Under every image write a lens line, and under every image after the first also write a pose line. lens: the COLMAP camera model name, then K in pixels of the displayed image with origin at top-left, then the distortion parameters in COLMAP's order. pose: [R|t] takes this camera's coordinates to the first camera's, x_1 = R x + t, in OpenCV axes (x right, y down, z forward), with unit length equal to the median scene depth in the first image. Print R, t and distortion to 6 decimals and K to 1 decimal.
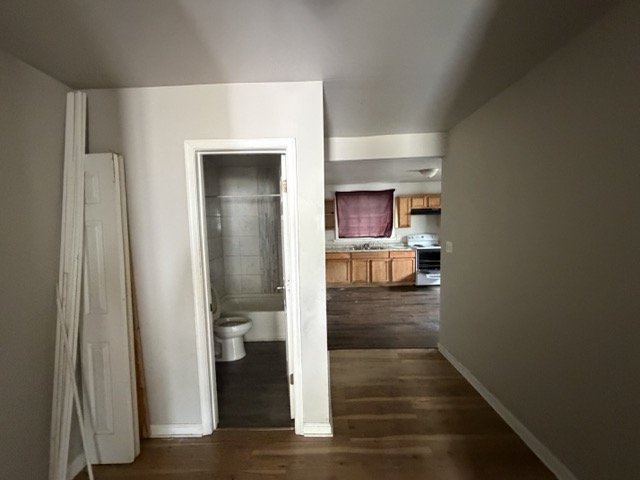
lens RADIAL K [[256.0, 0, 320.0], [0, 256.0, 240.0], [0, 0, 1]] dist [0.009920, -0.000106]
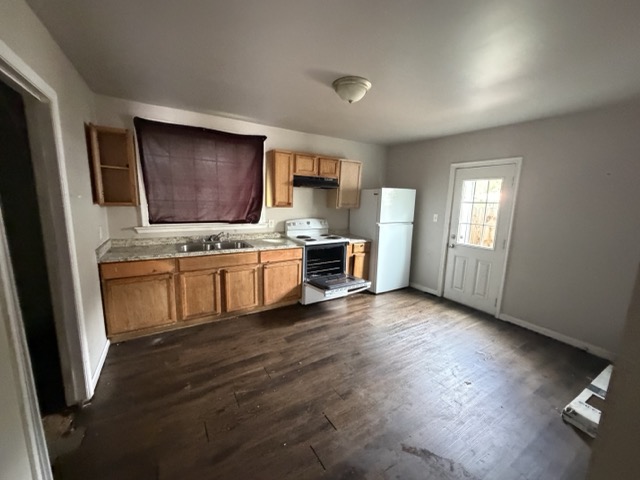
lens RADIAL K [[256.0, 0, 320.0], [0, 256.0, 240.0], [0, 0, 1]] dist [0.009920, -0.000106]
pose [[0.842005, -0.030654, 0.538597, 0.087416], [-0.019554, 0.995994, 0.087256, -0.026800], [-0.539115, -0.084002, 0.838033, 0.471669]]
